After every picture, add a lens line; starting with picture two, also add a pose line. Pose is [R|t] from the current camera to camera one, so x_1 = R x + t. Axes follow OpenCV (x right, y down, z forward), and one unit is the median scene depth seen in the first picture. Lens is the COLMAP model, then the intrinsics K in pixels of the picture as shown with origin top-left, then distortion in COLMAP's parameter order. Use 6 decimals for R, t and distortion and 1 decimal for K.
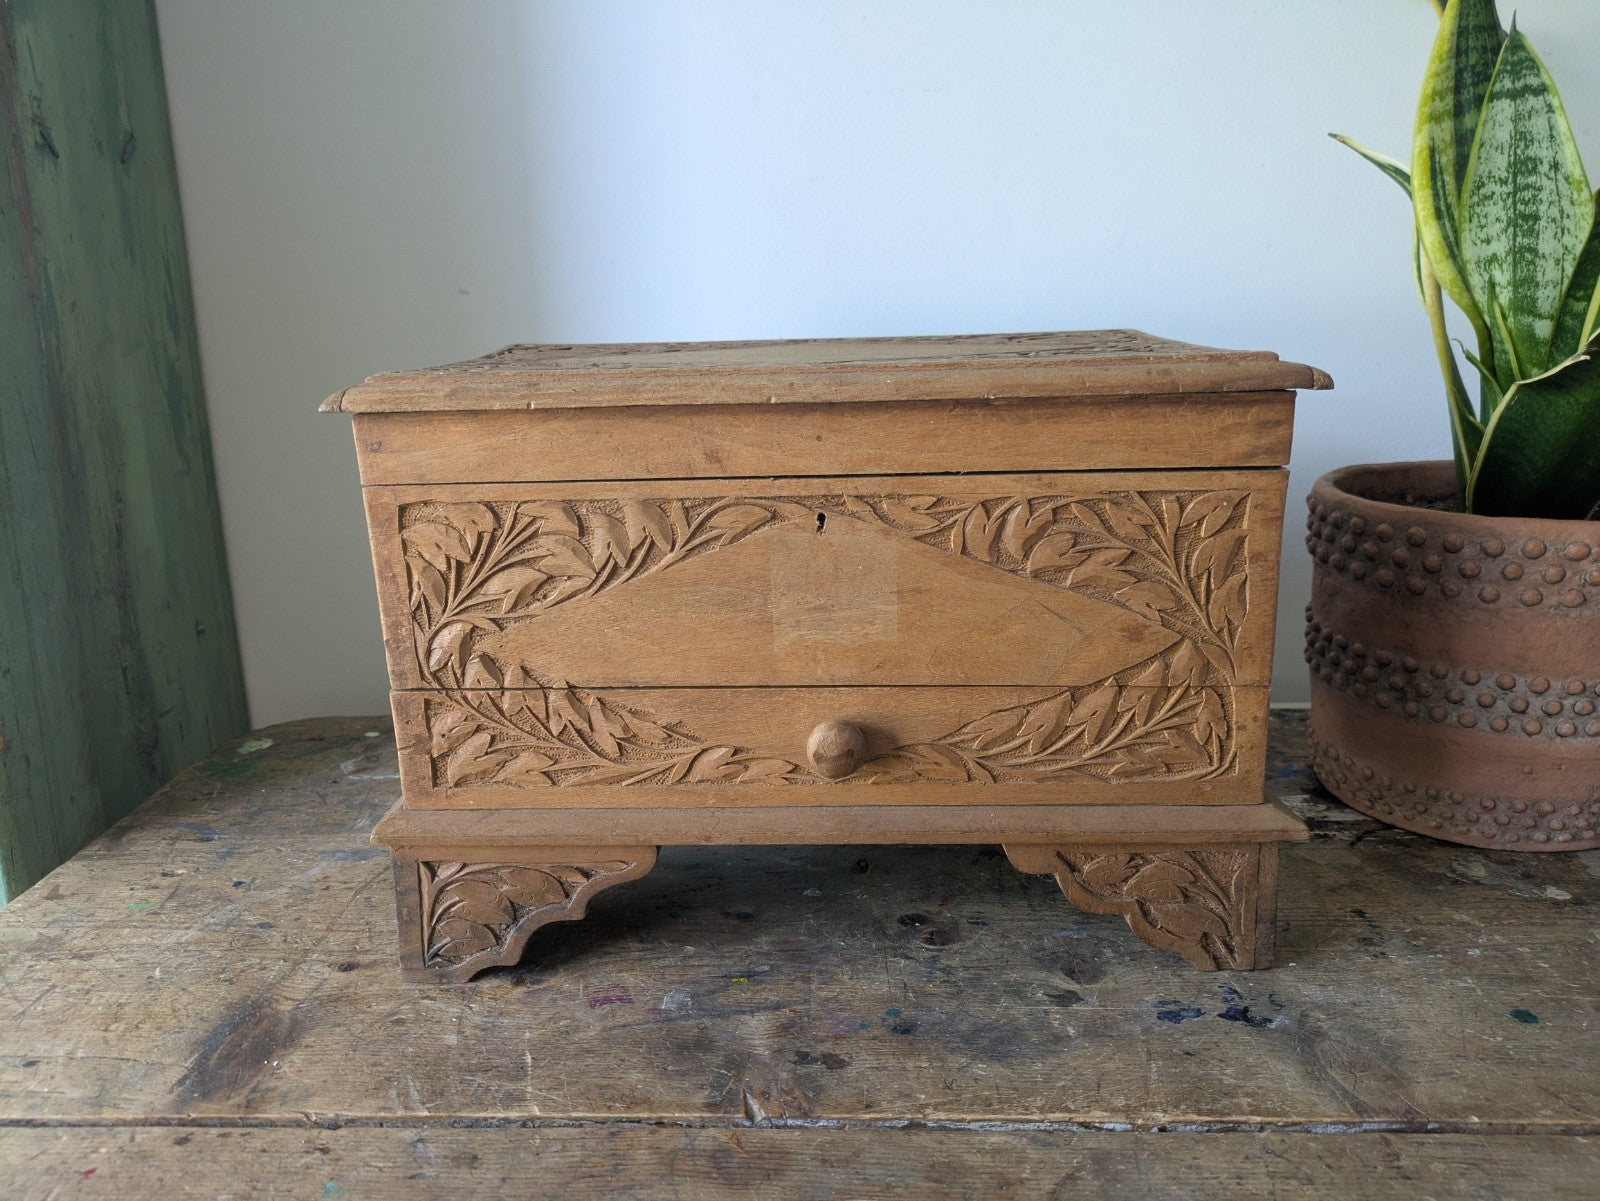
lens RADIAL K [[1209.7, 0, 789.7], [0, 1209.7, 613.6], [0, 0, 1]] dist [0.005897, -0.005914]
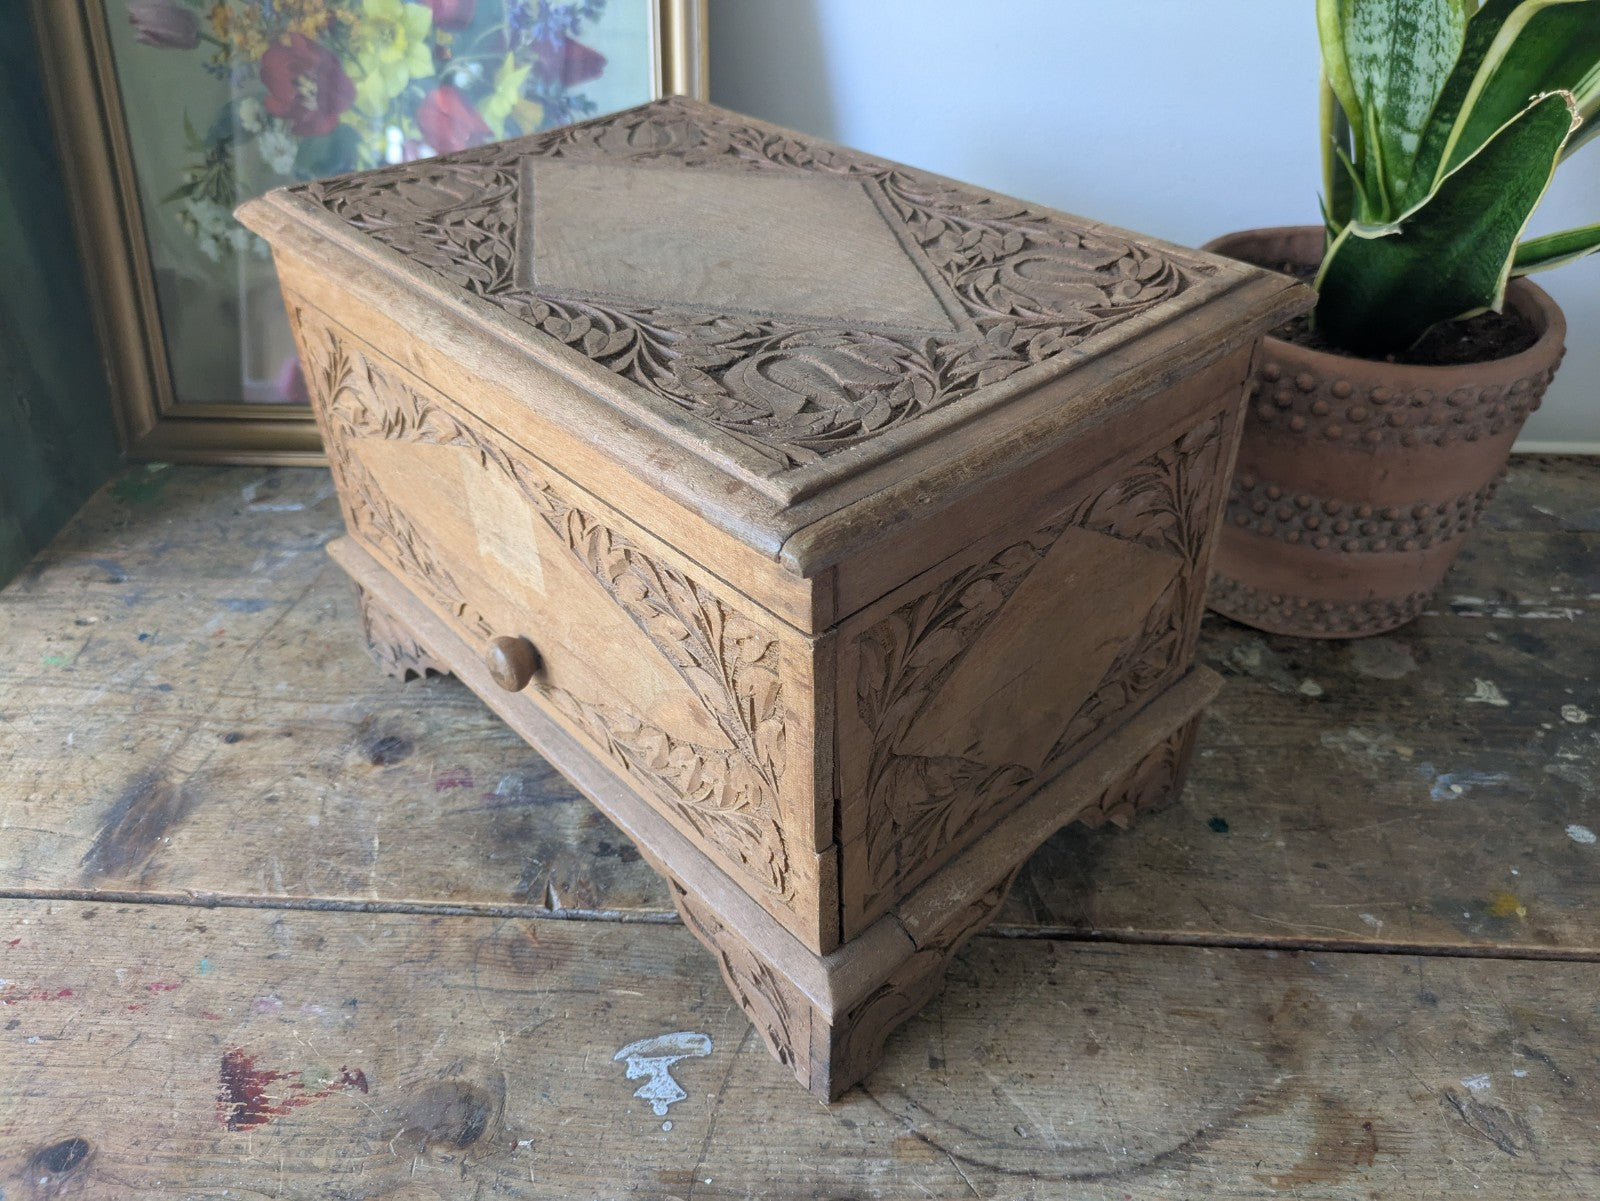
lens RADIAL K [[1209.7, 0, 811.2], [0, 1209.7, 598.1], [0, 0, 1]] dist [0.005897, -0.005914]
pose [[0.999650, 0.026463, 0.000334, 0.178089], [-0.024739, 0.929883, 0.367022, -0.264346], [0.009402, -0.366901, 0.930212, -0.020725]]
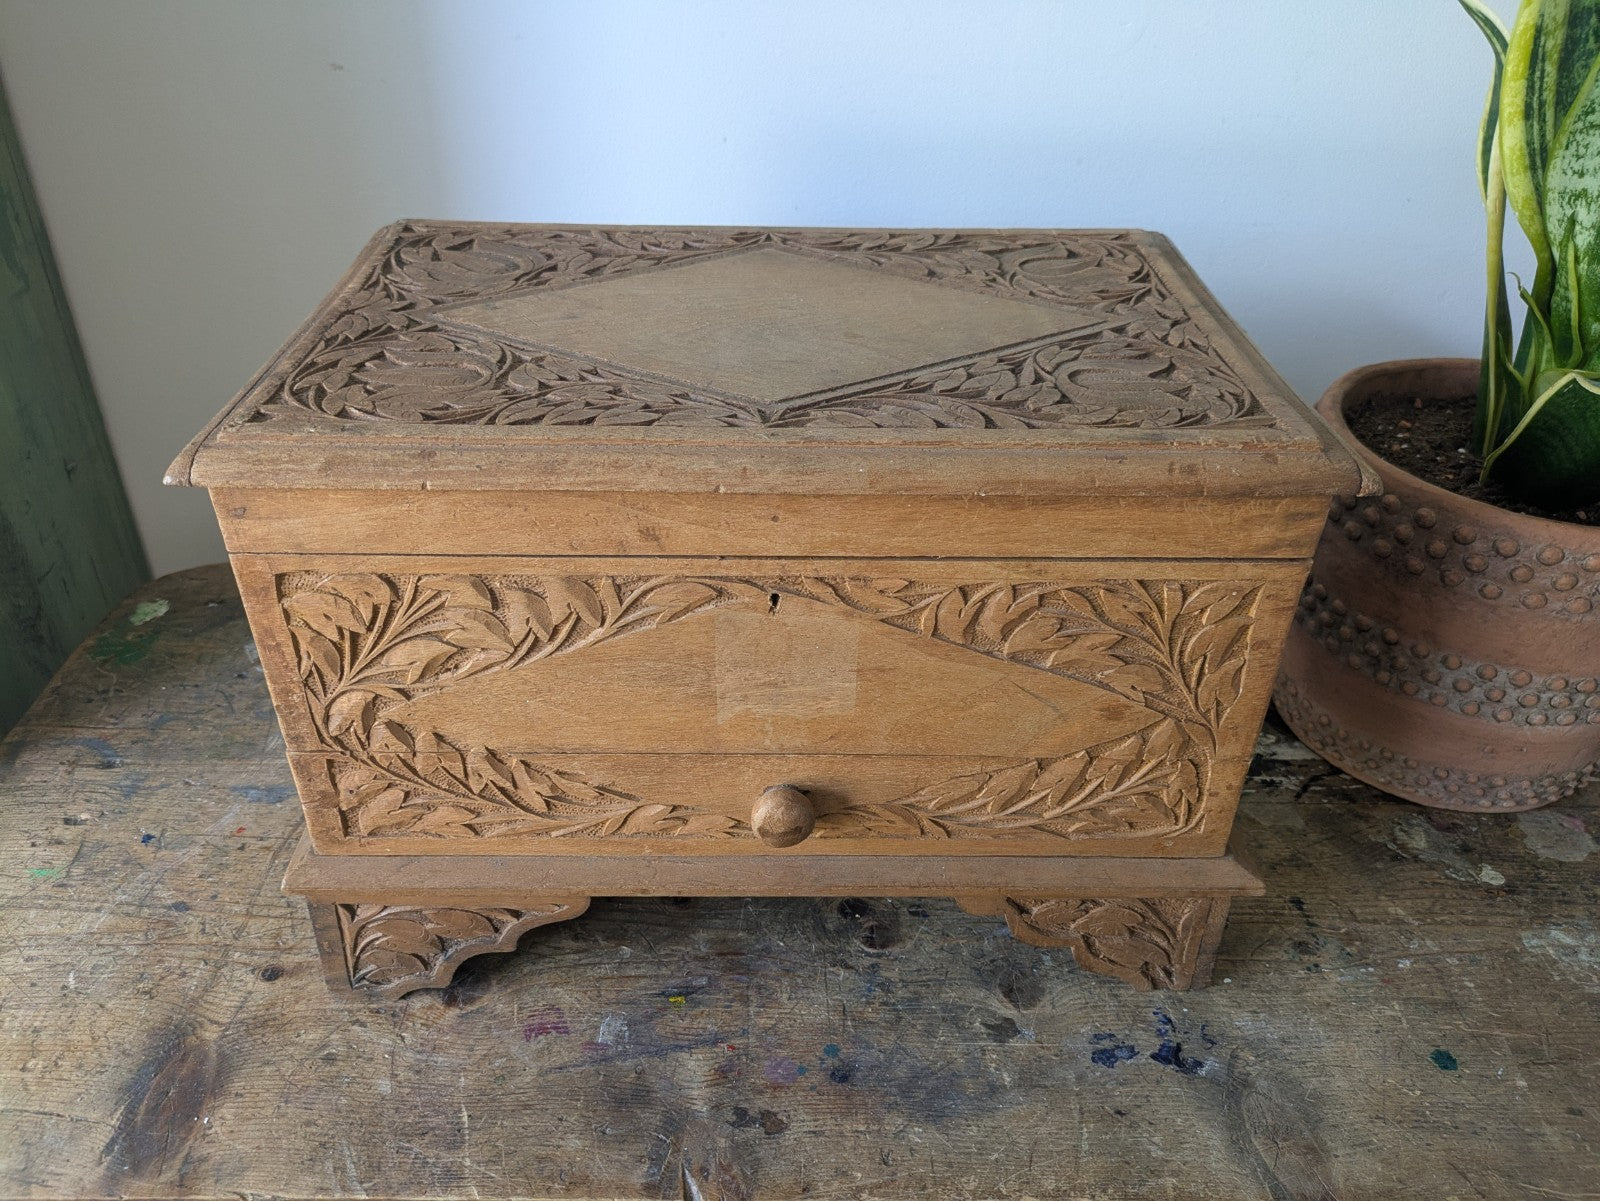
lens RADIAL K [[1209.7, 0, 777.8], [0, 1209.7, 603.6], [0, 0, 1]] dist [0.005897, -0.005914]
pose [[0.998641, 0.015198, 0.049850, -0.012800], [-0.030325, 0.947380, 0.318672, -0.304264], [-0.042383, -0.319751, 0.946553, 0.155438]]
